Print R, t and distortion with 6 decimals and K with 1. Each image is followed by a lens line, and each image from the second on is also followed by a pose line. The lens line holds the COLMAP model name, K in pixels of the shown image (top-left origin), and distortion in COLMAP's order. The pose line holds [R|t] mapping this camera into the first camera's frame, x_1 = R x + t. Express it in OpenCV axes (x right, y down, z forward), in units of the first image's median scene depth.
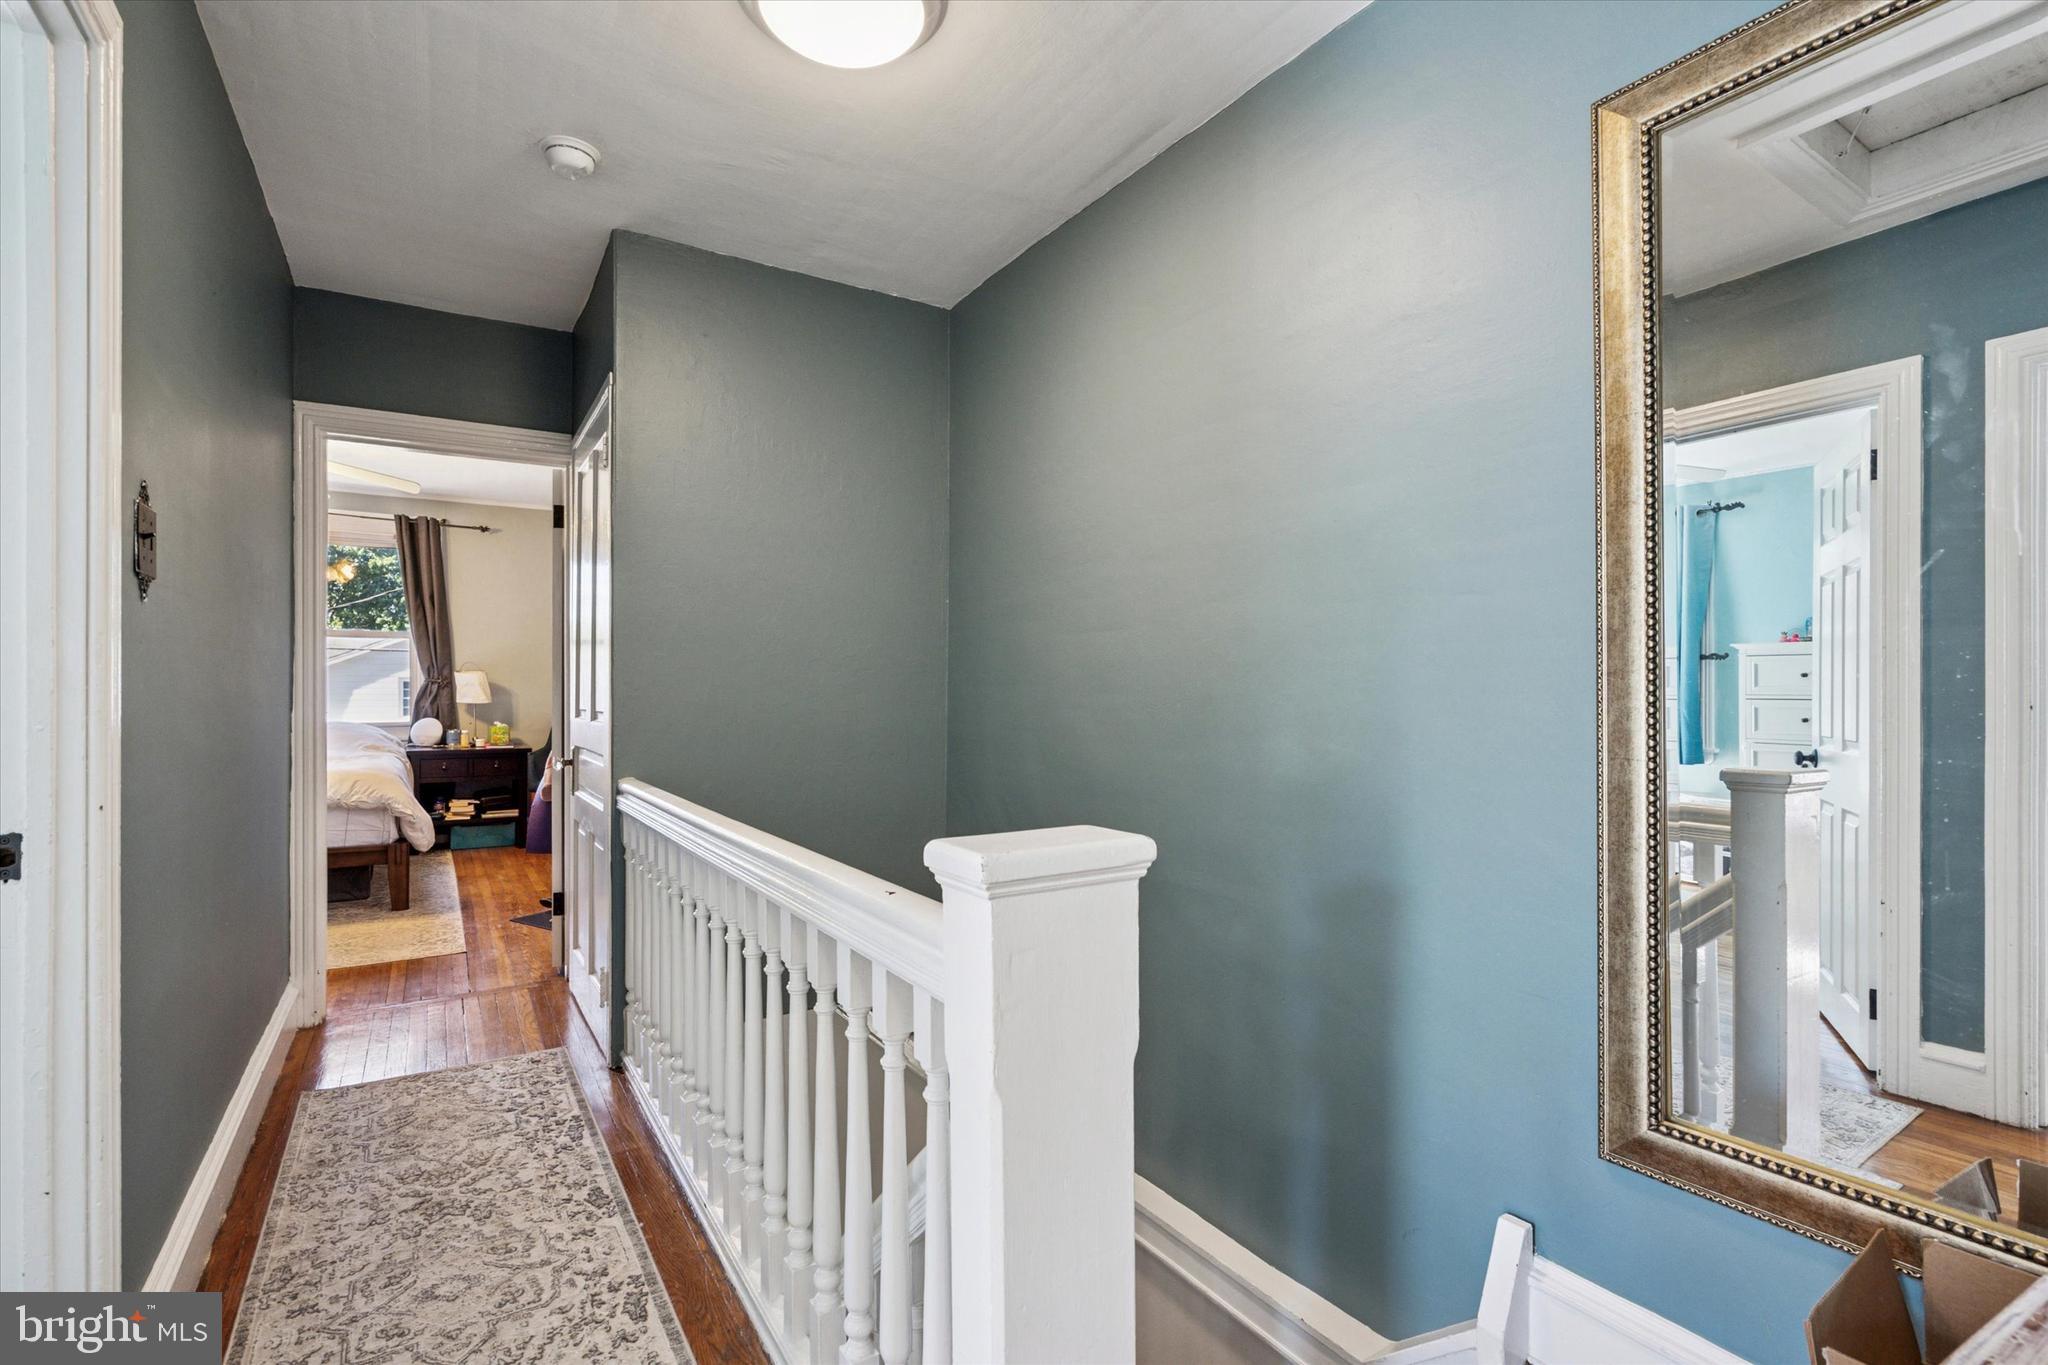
lens RADIAL K [[940.2, 0, 1014.1], [0, 940.2, 707.1], [0, 0, 1]] dist [-0.000039, 0.000104]
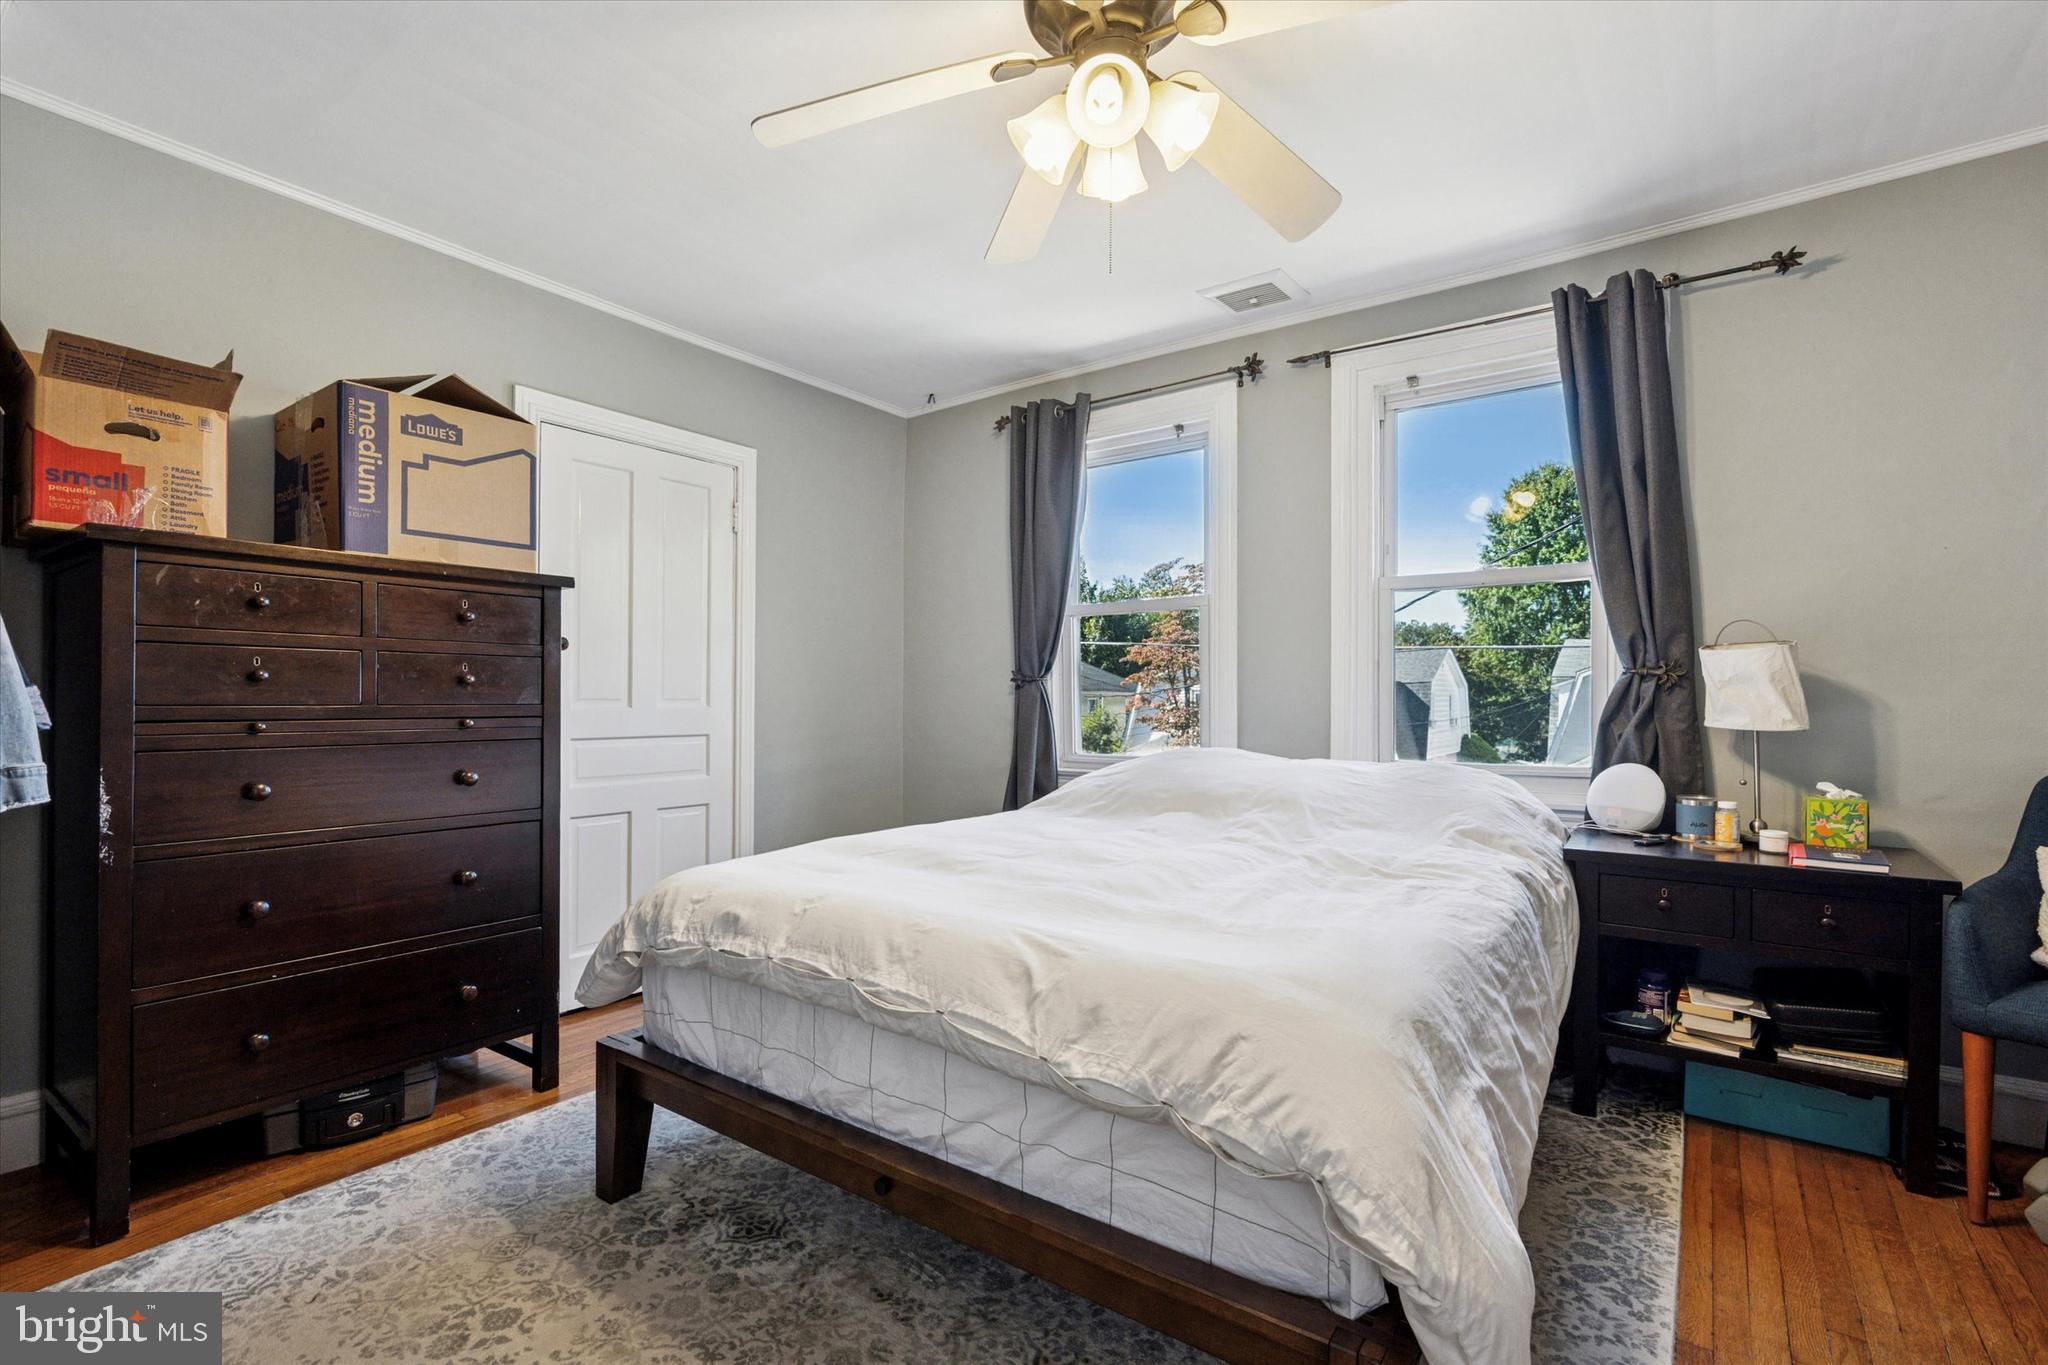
lens RADIAL K [[932.1, 0, 1010.4], [0, 932.1, 680.2], [0, 0, 1]] dist [-0.009322, 0.004836]
pose [[0.353652, -0.005082, -0.935363, -0.339477], [-0.006845, 0.999944, -0.008021, -0.019447], [0.935352, 0.009239, 0.353598, 0.602549]]
